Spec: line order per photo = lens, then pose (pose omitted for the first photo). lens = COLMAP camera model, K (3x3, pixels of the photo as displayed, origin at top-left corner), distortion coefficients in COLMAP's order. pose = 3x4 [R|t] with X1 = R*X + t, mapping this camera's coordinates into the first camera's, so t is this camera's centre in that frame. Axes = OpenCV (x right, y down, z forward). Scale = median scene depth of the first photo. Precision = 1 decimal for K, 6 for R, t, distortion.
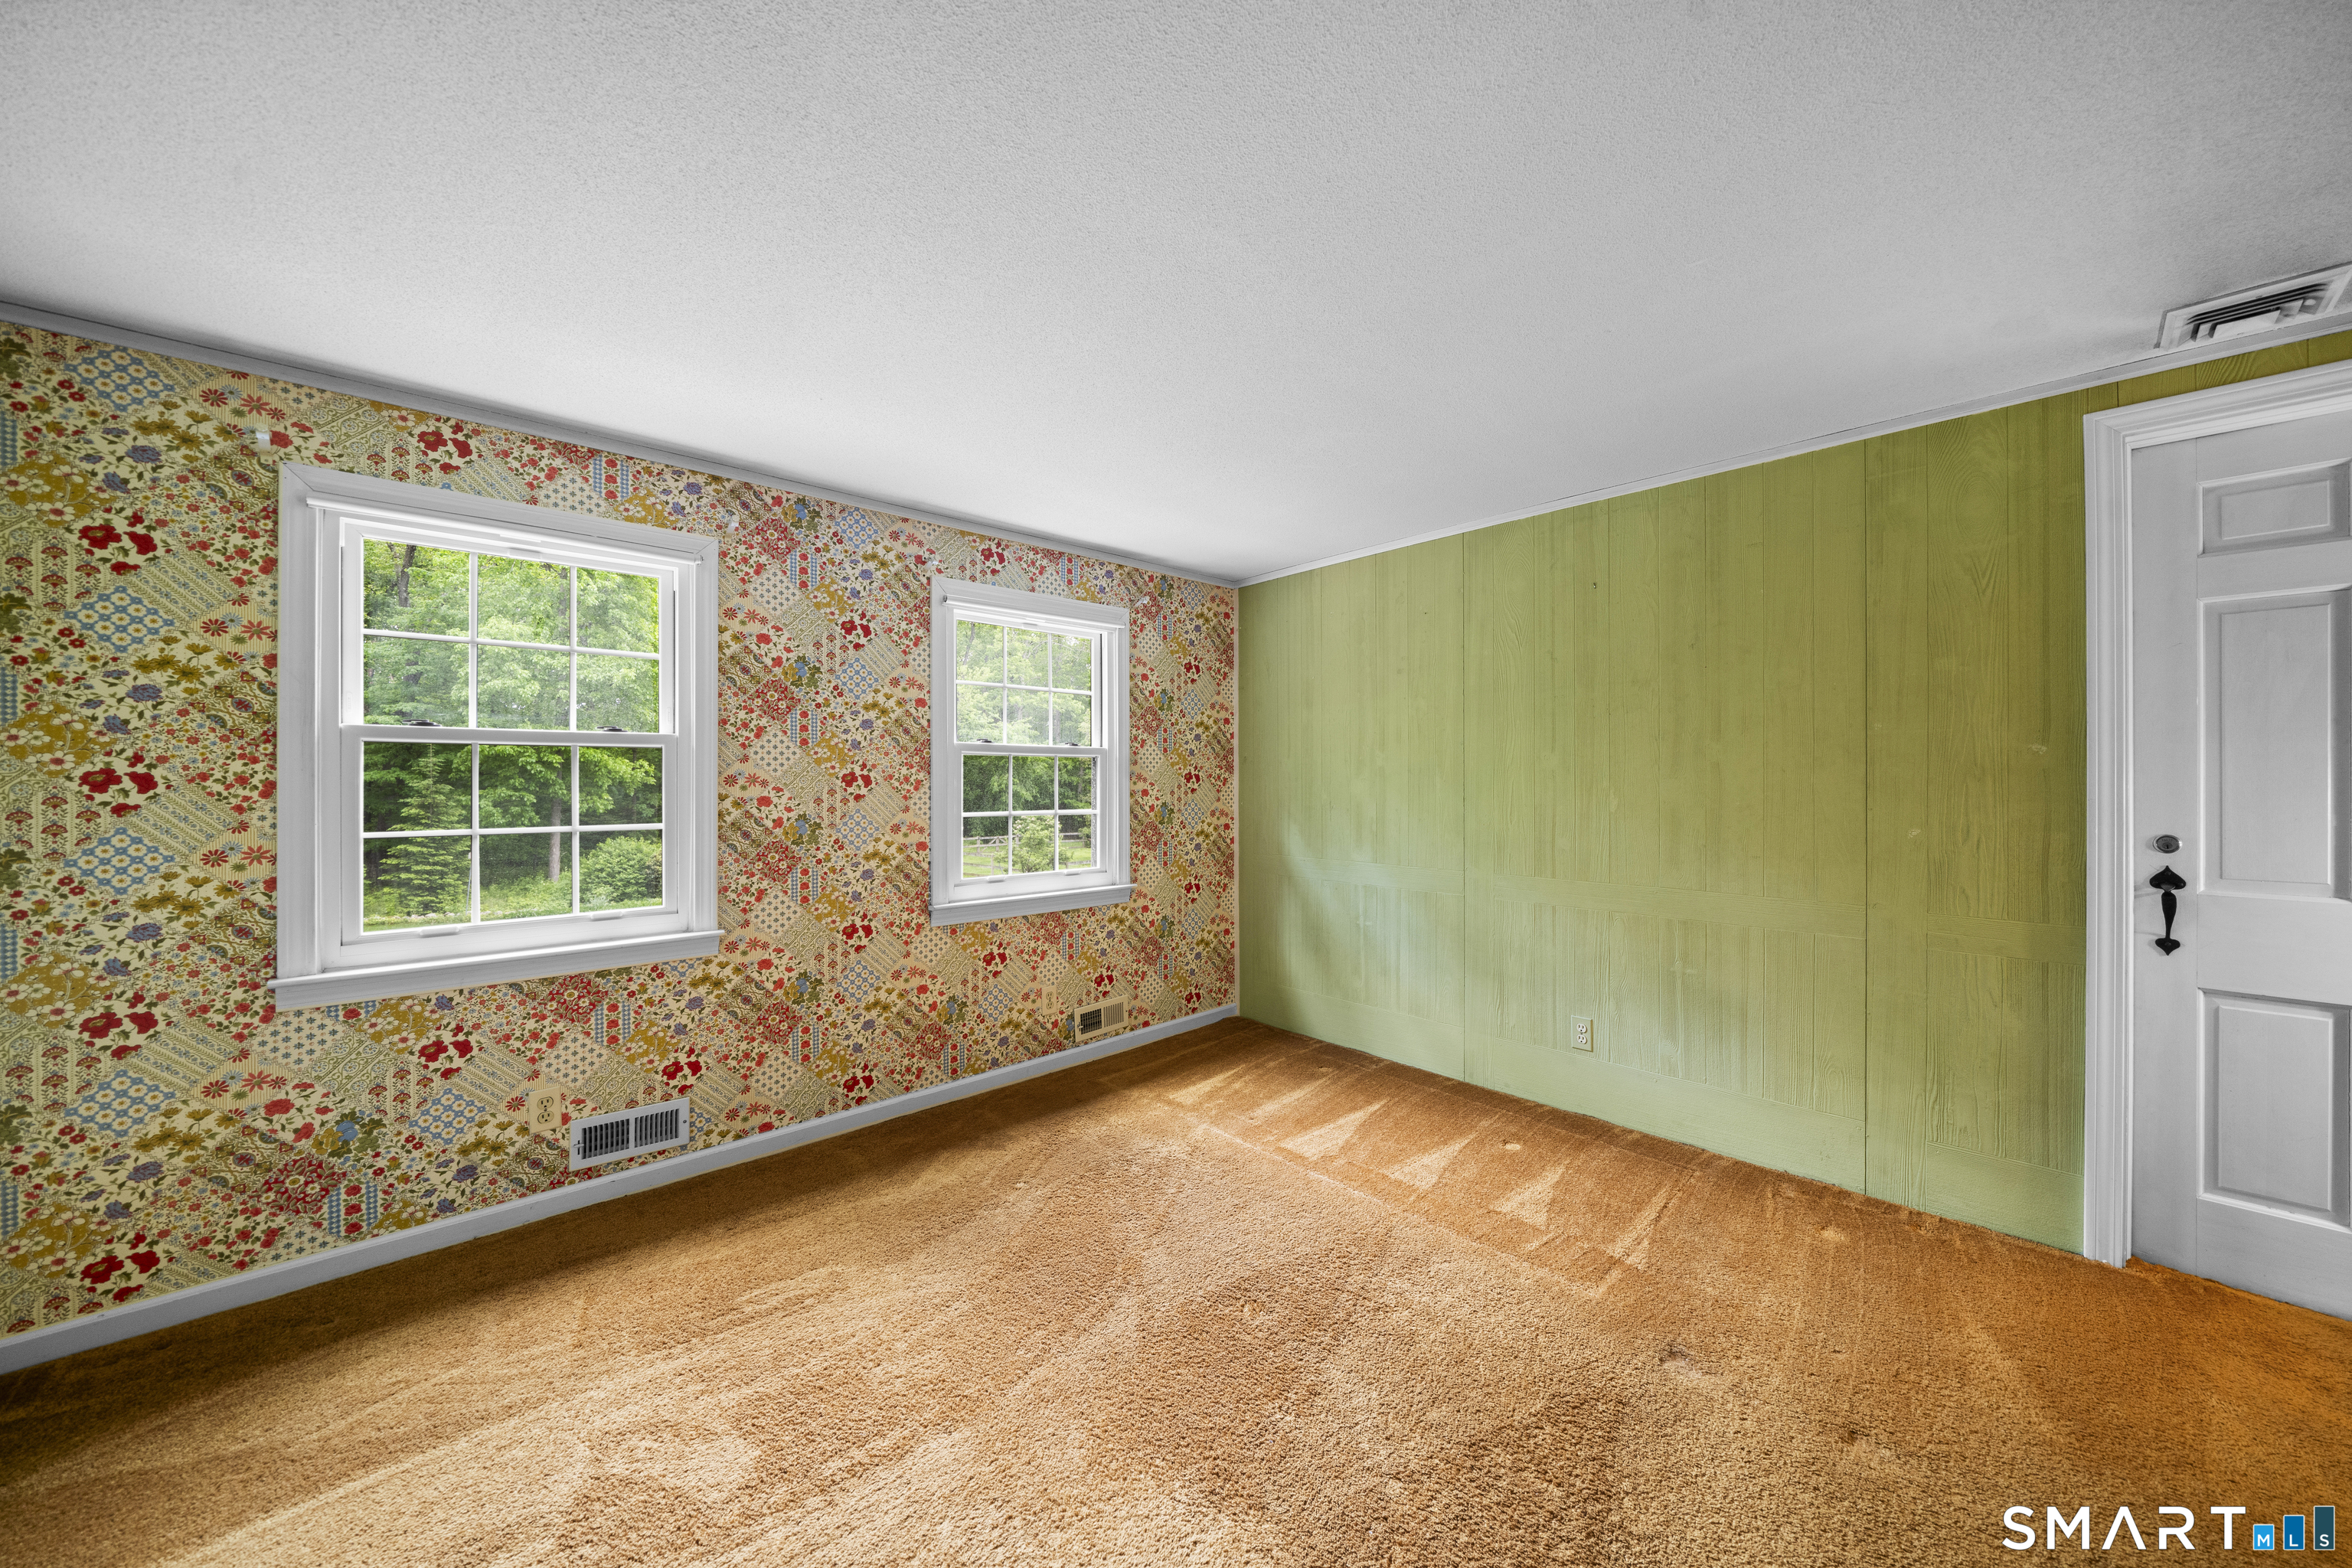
lens RADIAL K [[813.1, 0, 1176.1], [0, 813.1, 780.8], [0, 0, 1]] dist [-0.011183, 0.000035]
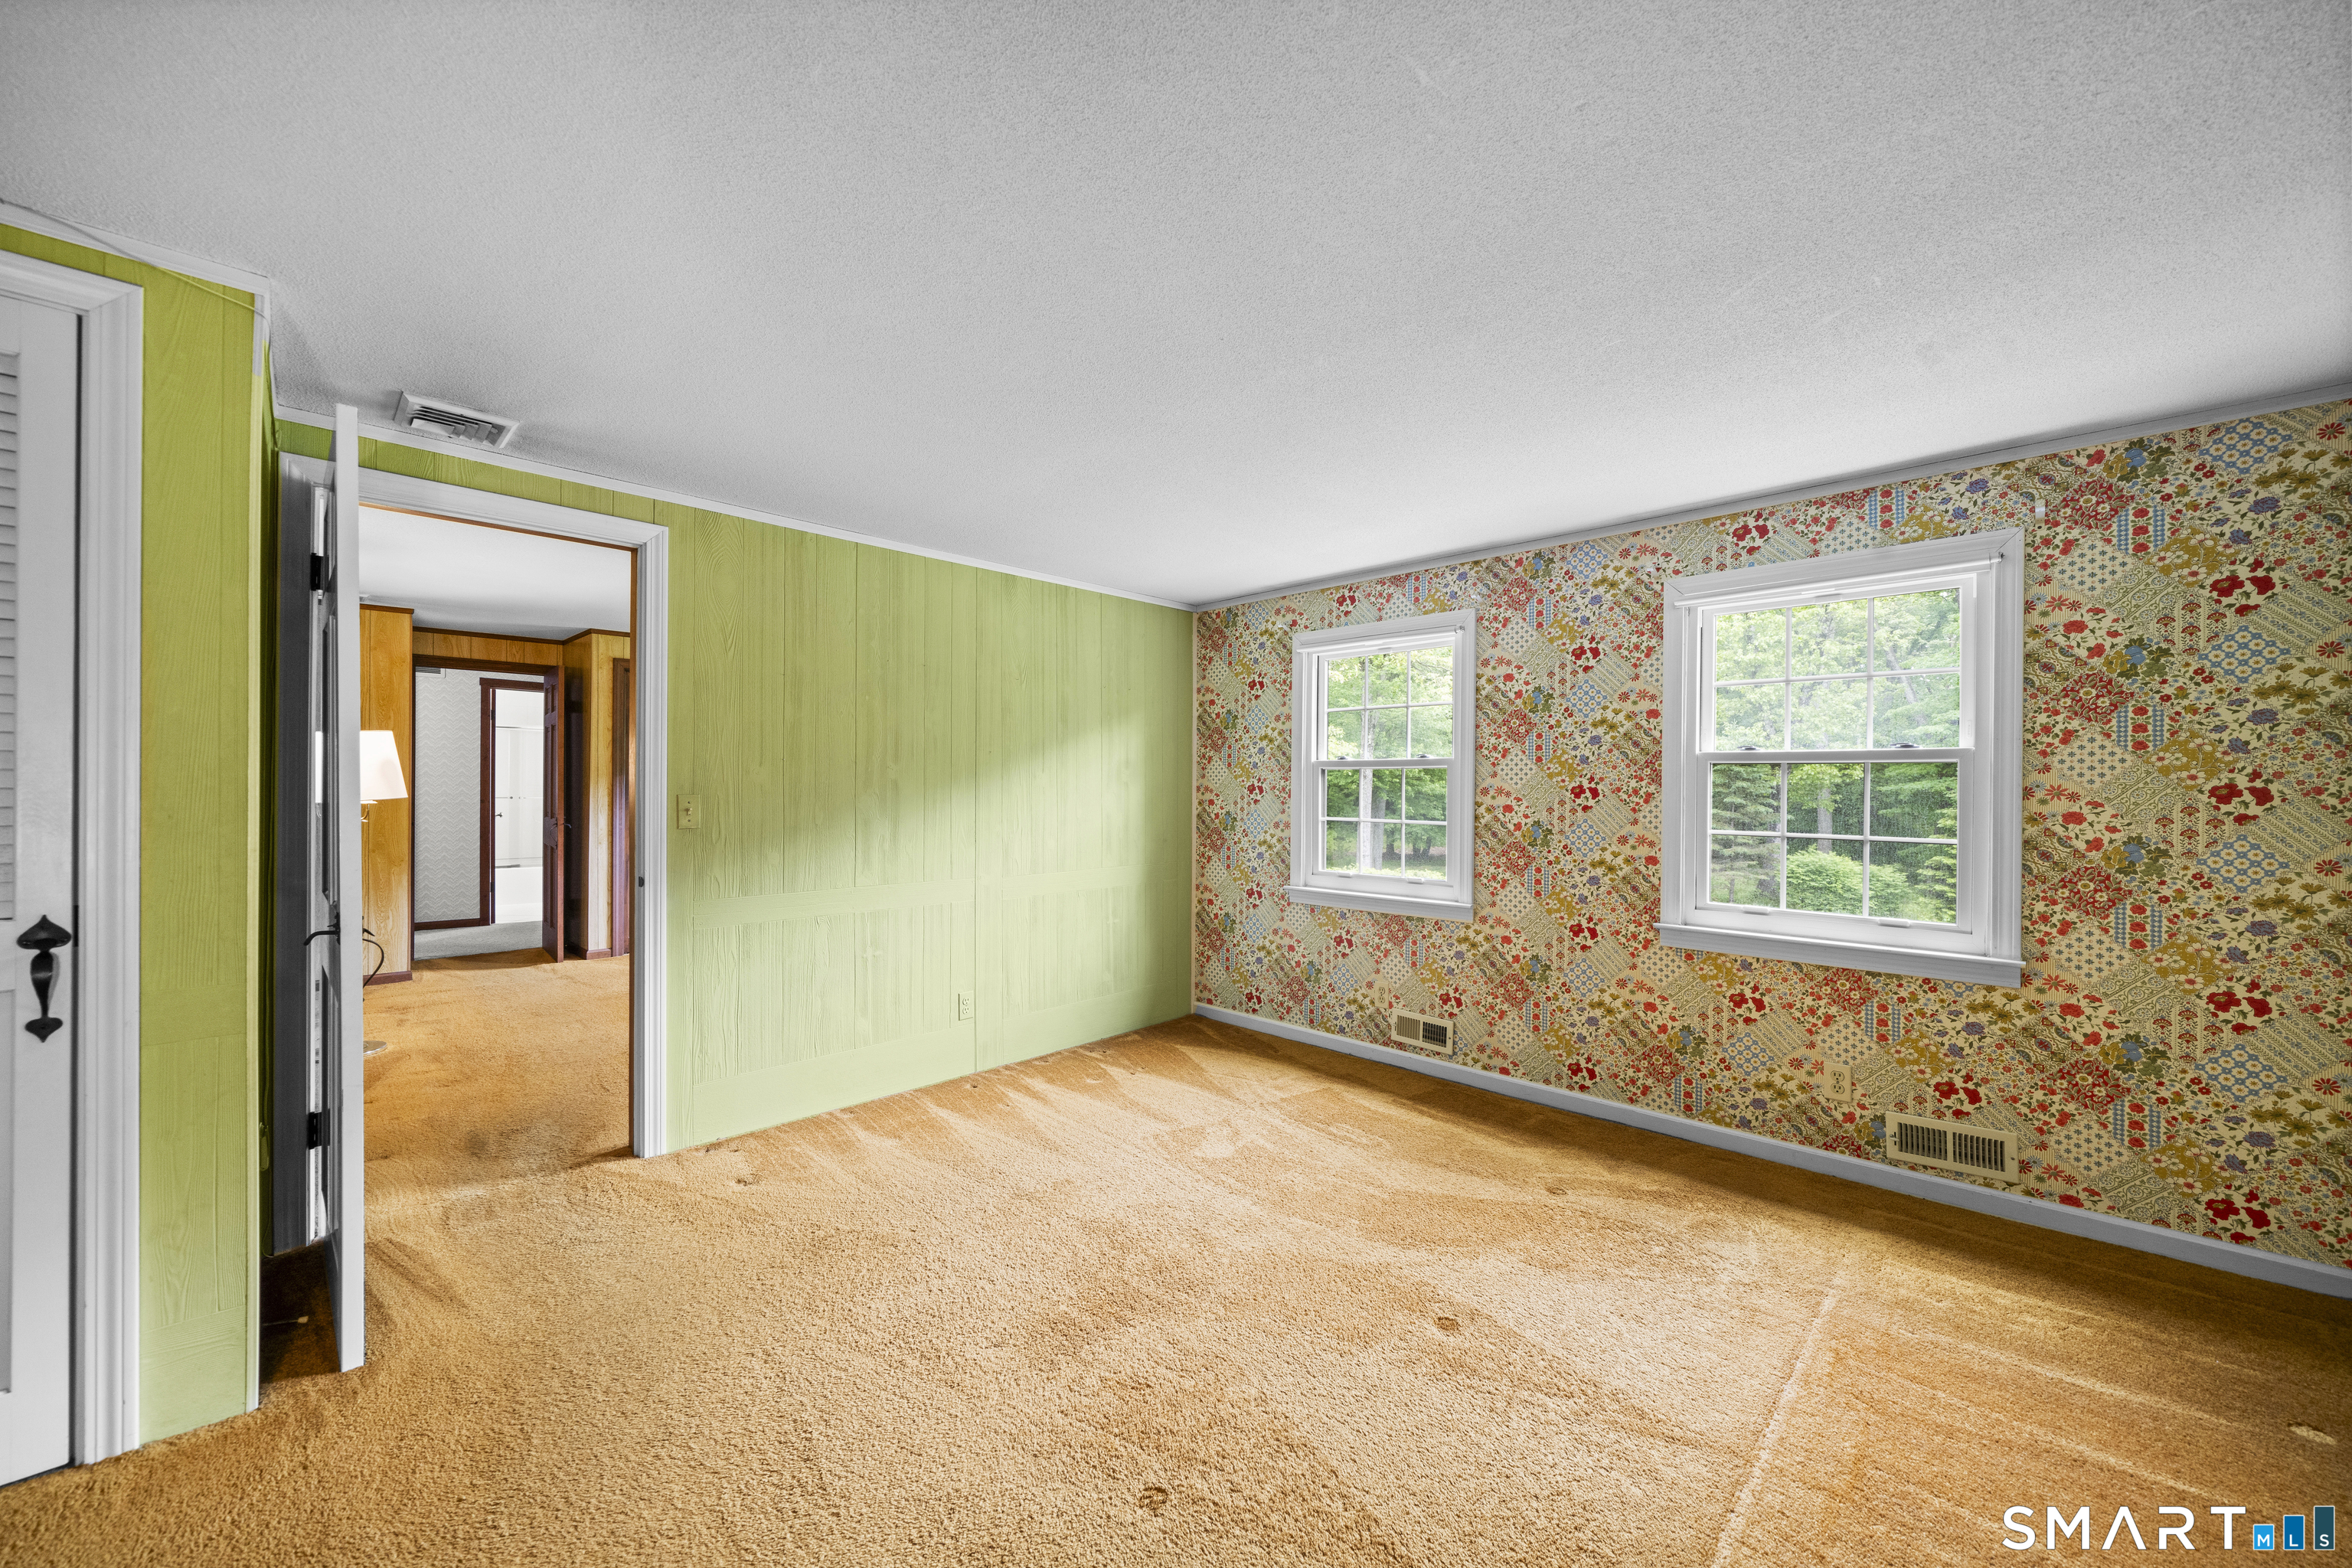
lens RADIAL K [[892.2, 0, 1177.7], [0, 892.2, 783.7], [0, 0, 1]] dist [0.000814, -0.000089]
pose [[0.052805, -0.001013, -0.998604, 0.782704], [-0.007087, 0.999974, -0.001390, -0.006639], [0.998580, 0.007150, 0.052797, 0.397542]]
